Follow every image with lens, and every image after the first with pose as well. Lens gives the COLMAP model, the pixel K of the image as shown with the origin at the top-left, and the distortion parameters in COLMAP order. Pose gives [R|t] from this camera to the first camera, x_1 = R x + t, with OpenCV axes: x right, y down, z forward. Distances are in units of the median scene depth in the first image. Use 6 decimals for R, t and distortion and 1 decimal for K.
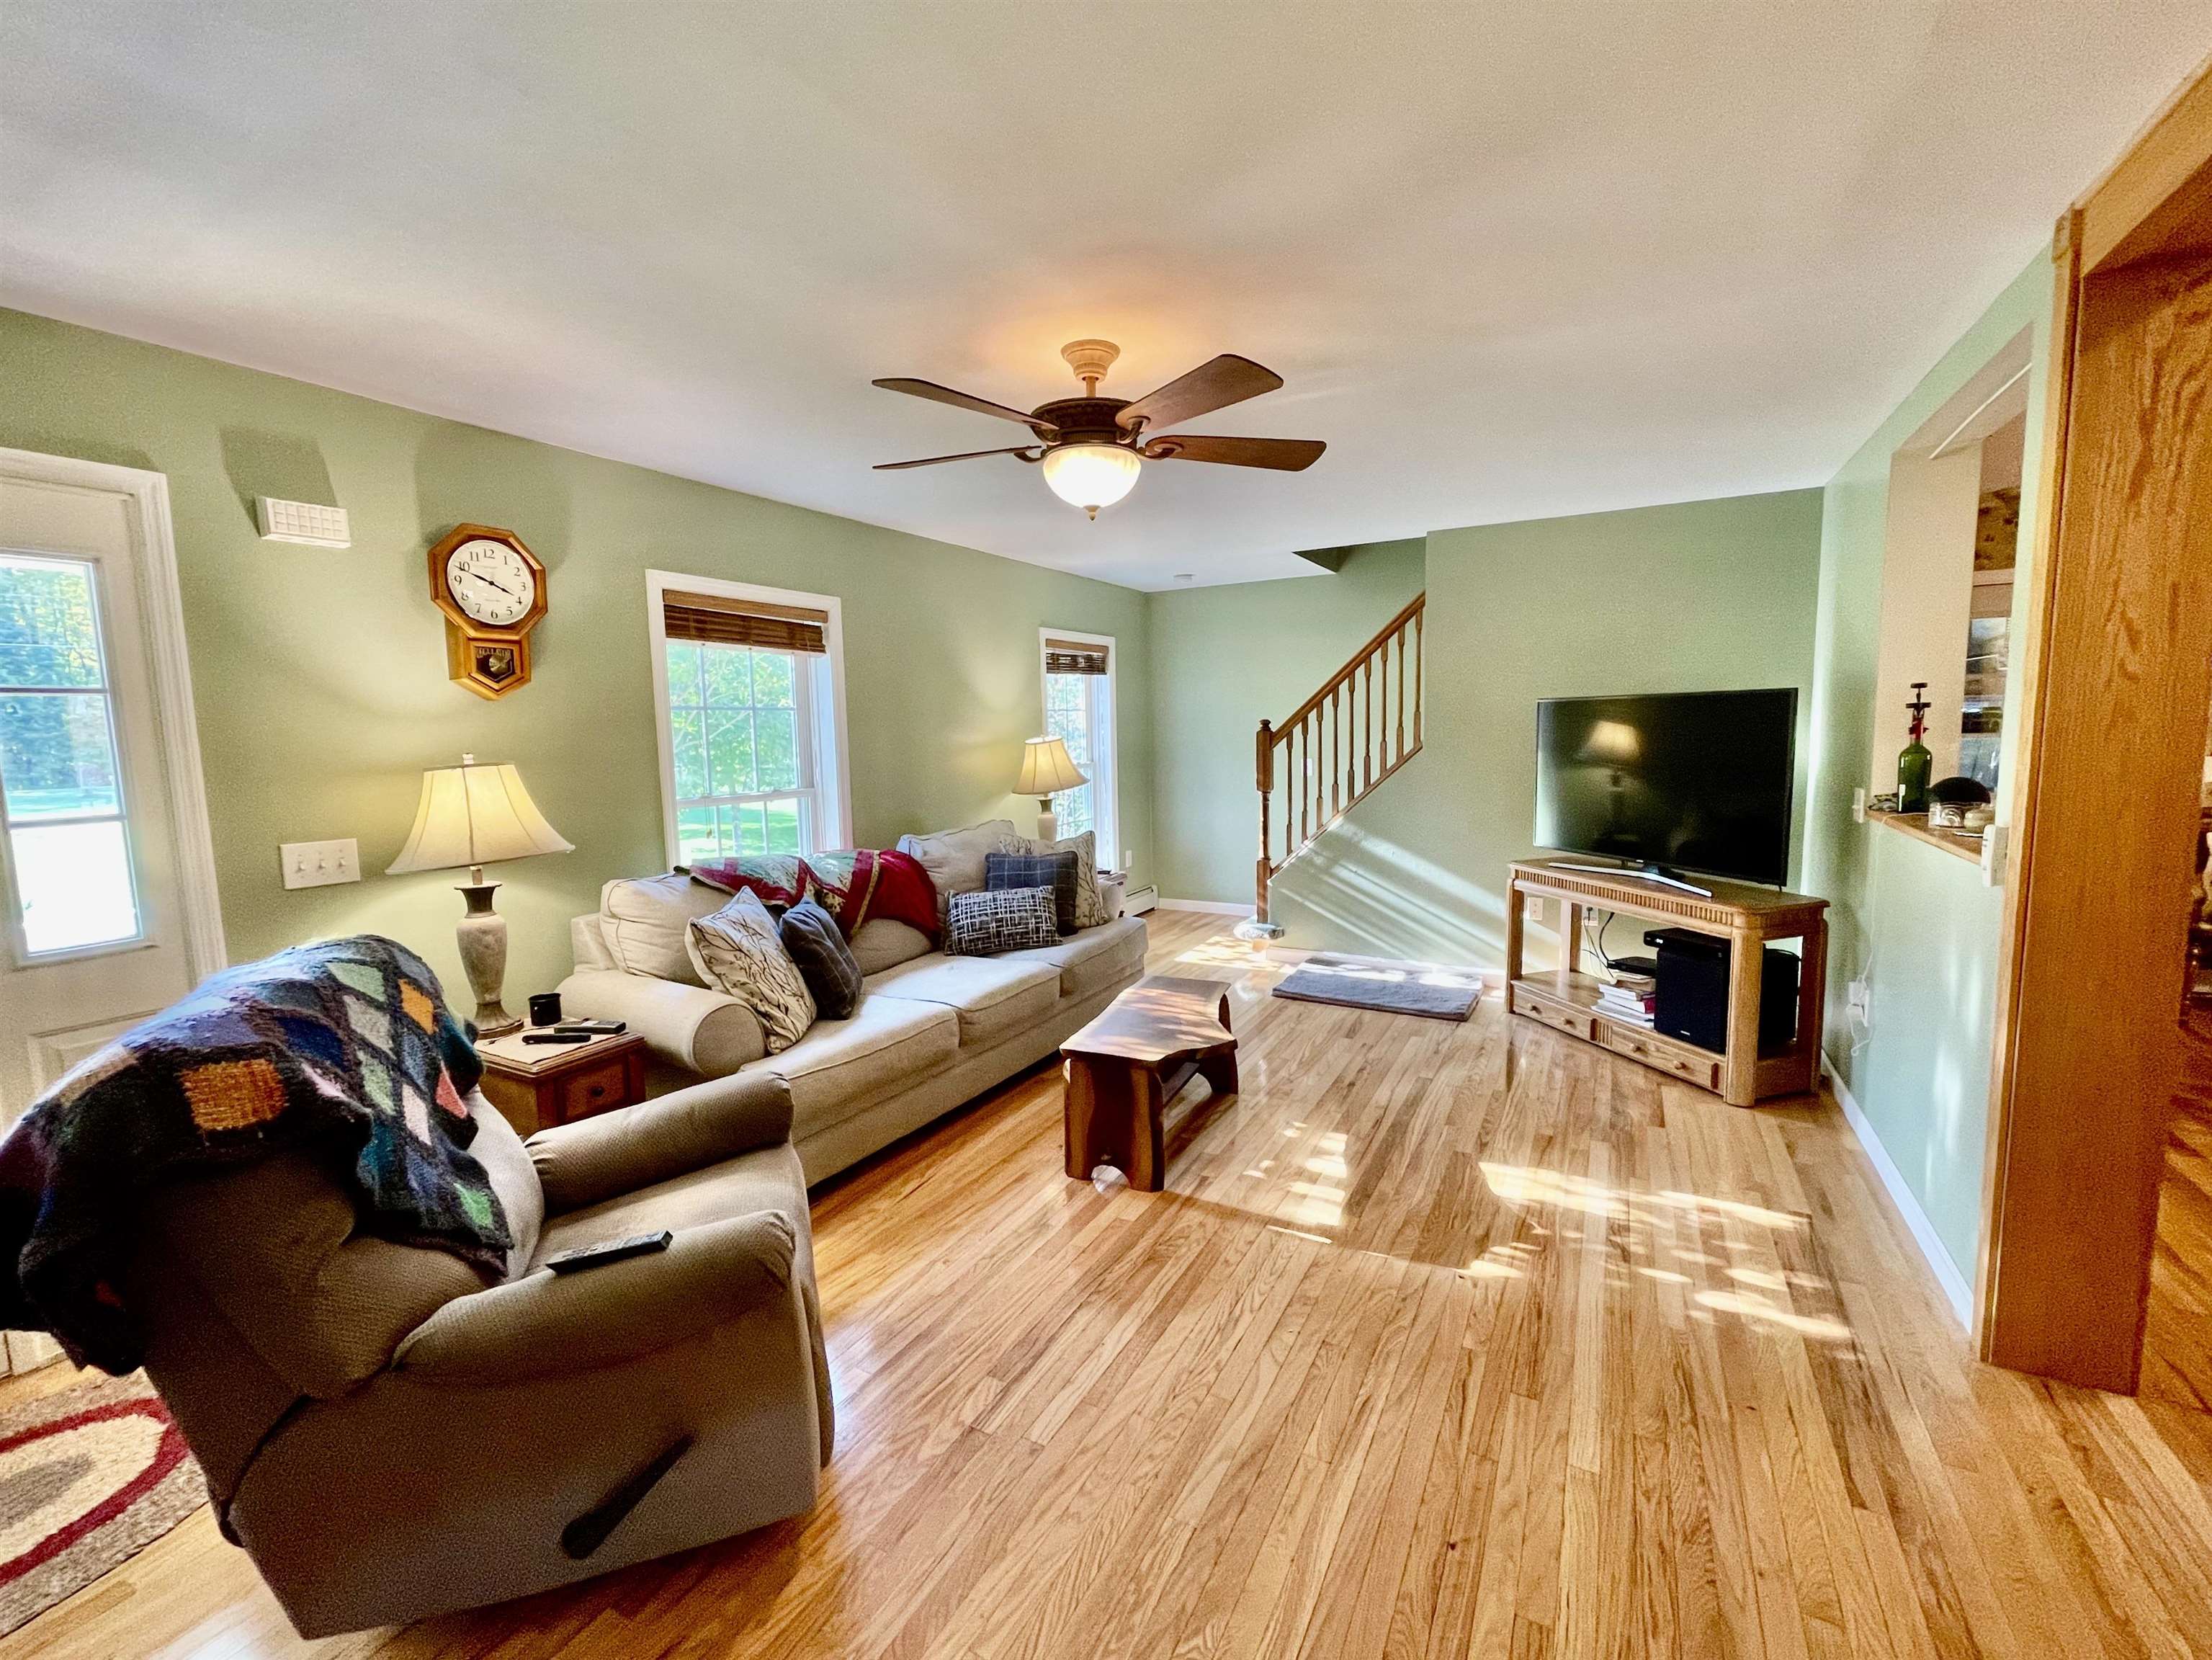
lens RADIAL K [[920.8, 0, 1098.8], [0, 920.8, 823.6], [0, 0, 1]] dist [-0.001090, 0.000132]
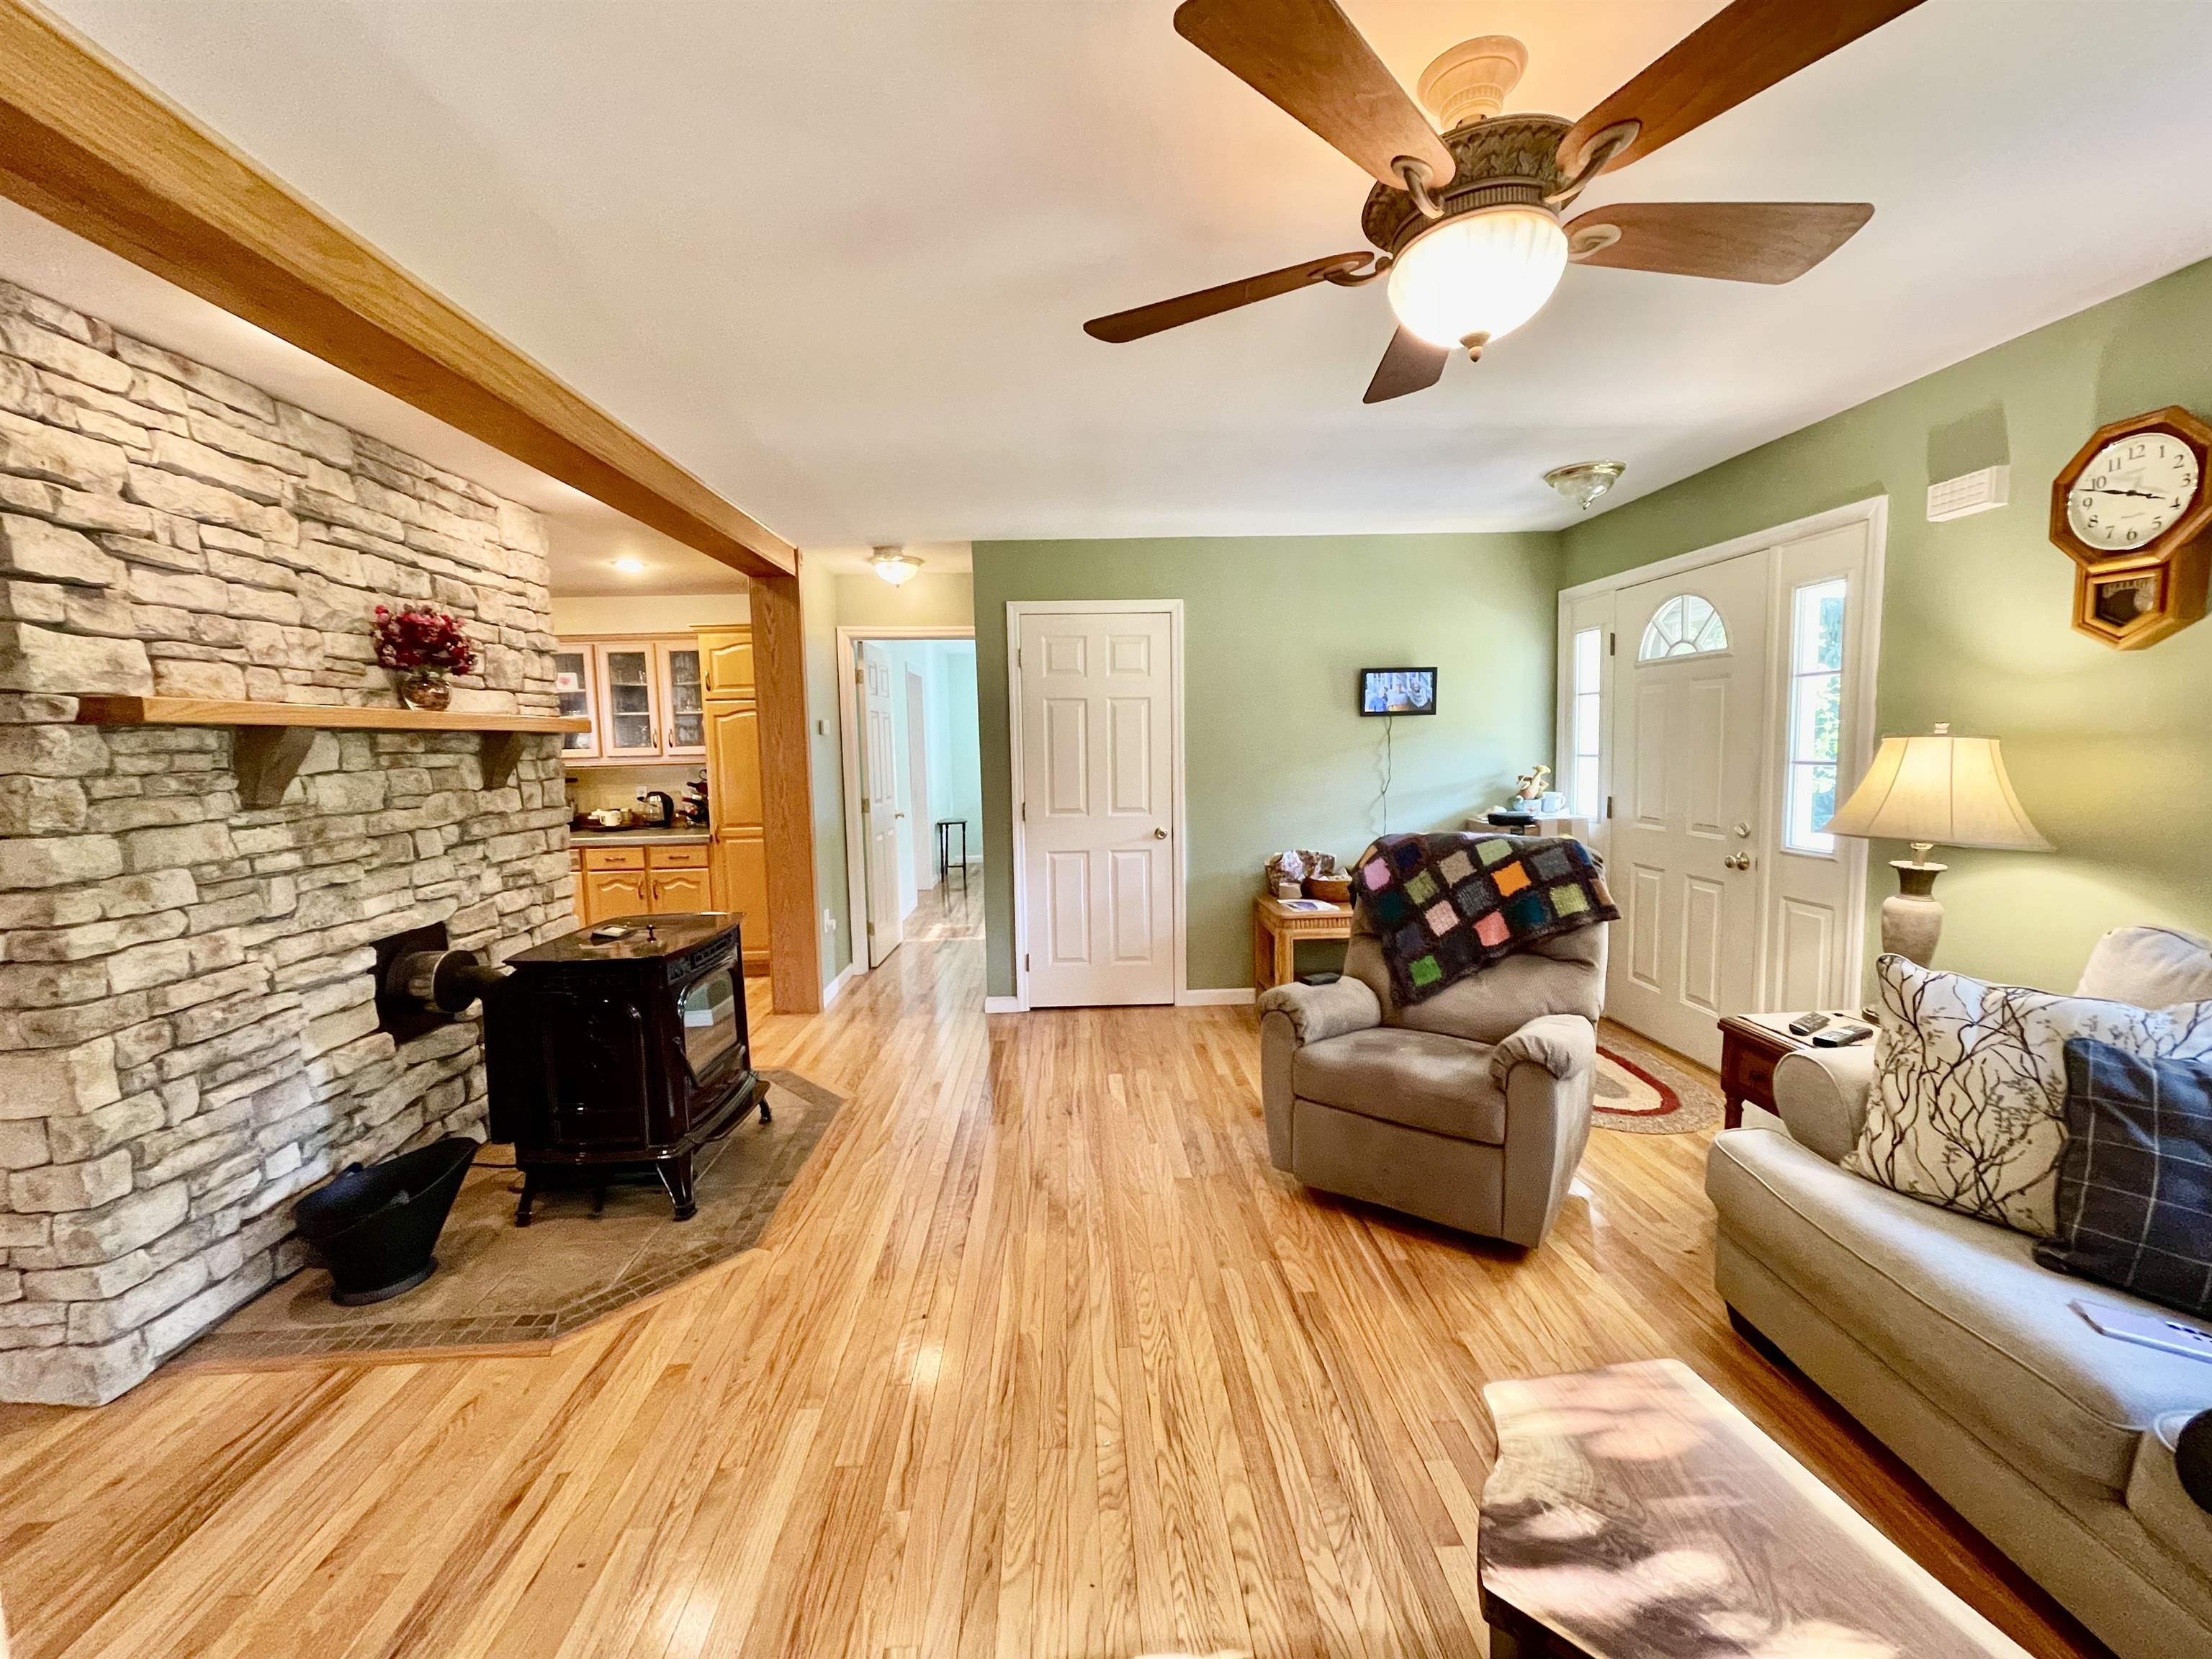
lens RADIAL K [[888.9, 0, 1101.1], [0, 888.9, 819.6], [0, 0, 1]] dist [-0.001916, -0.000837]
pose [[-0.852898, 0.088177, -0.514577, 0.352105], [-0.014245, 0.981336, 0.191771, -0.101274], [0.521883, 0.170891, -0.835724, 0.959632]]
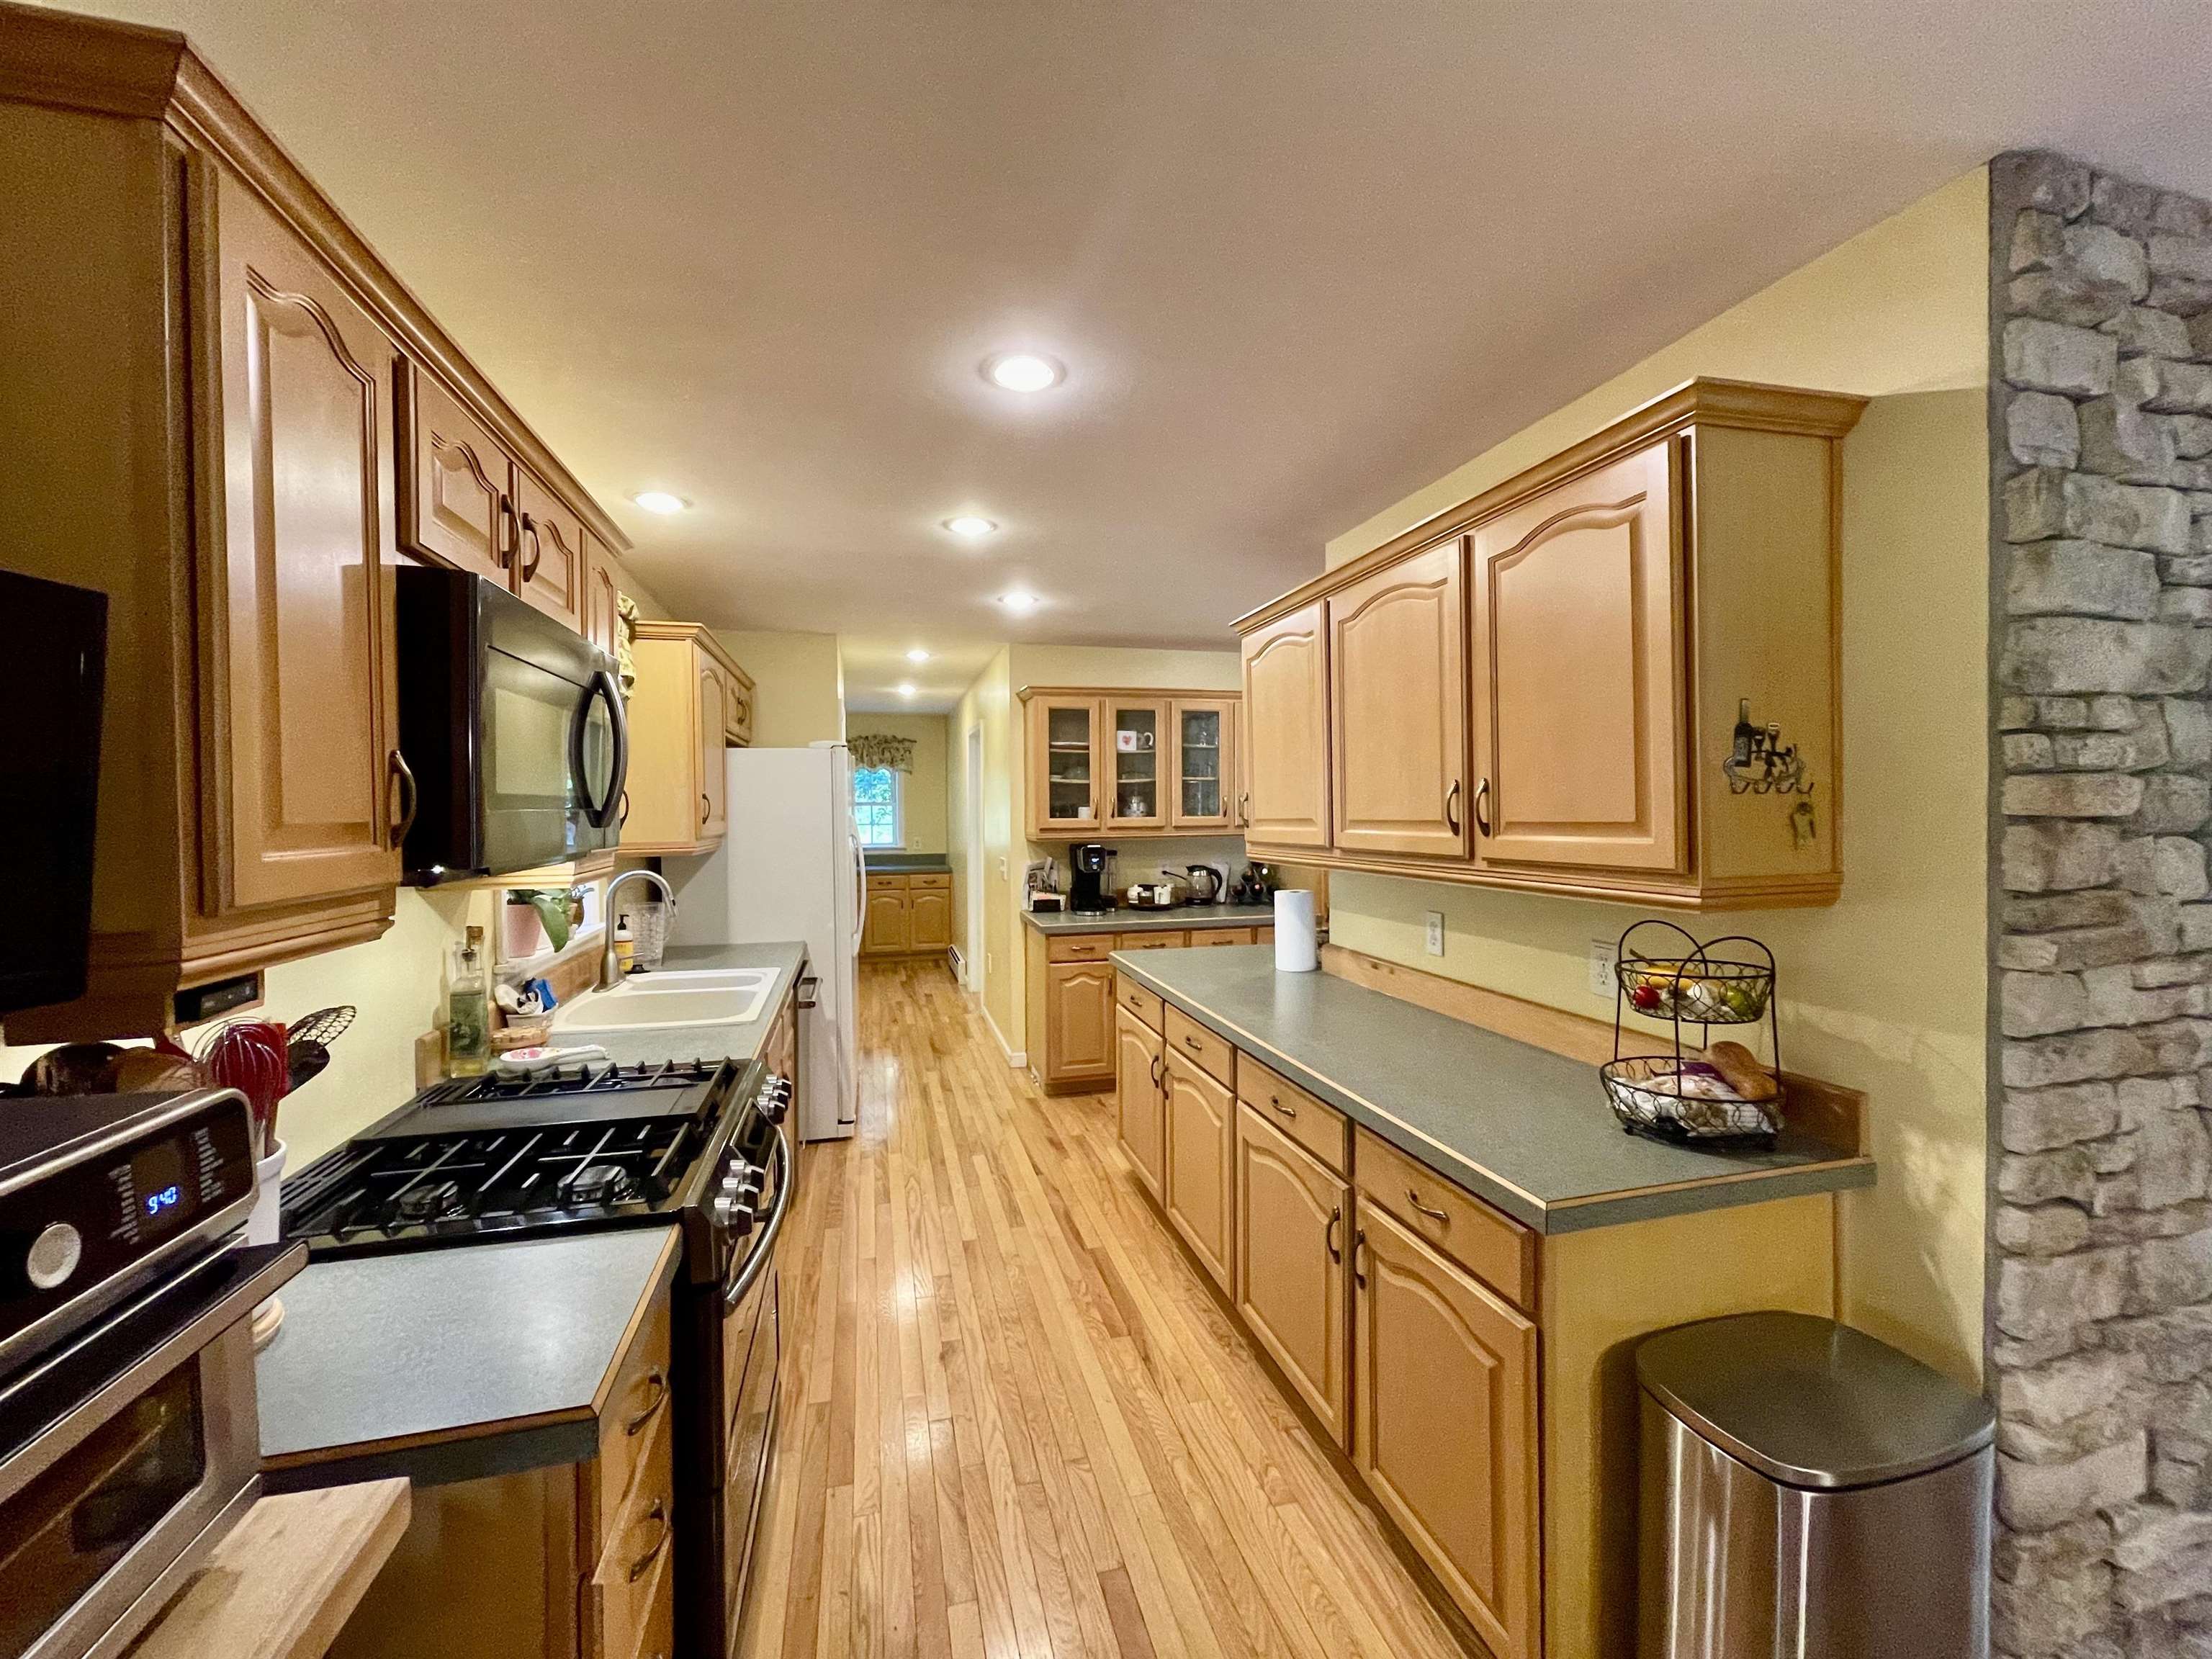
lens RADIAL K [[888.9, 0, 1101.1], [0, 888.9, 819.6], [0, 0, 1]] dist [-0.001916, -0.000837]
pose [[-0.718869, 0.038825, -0.694060, 1.327570], [-0.049852, 0.992989, 0.107181, -0.049922], [0.693356, 0.111649, -0.711894, 0.085143]]
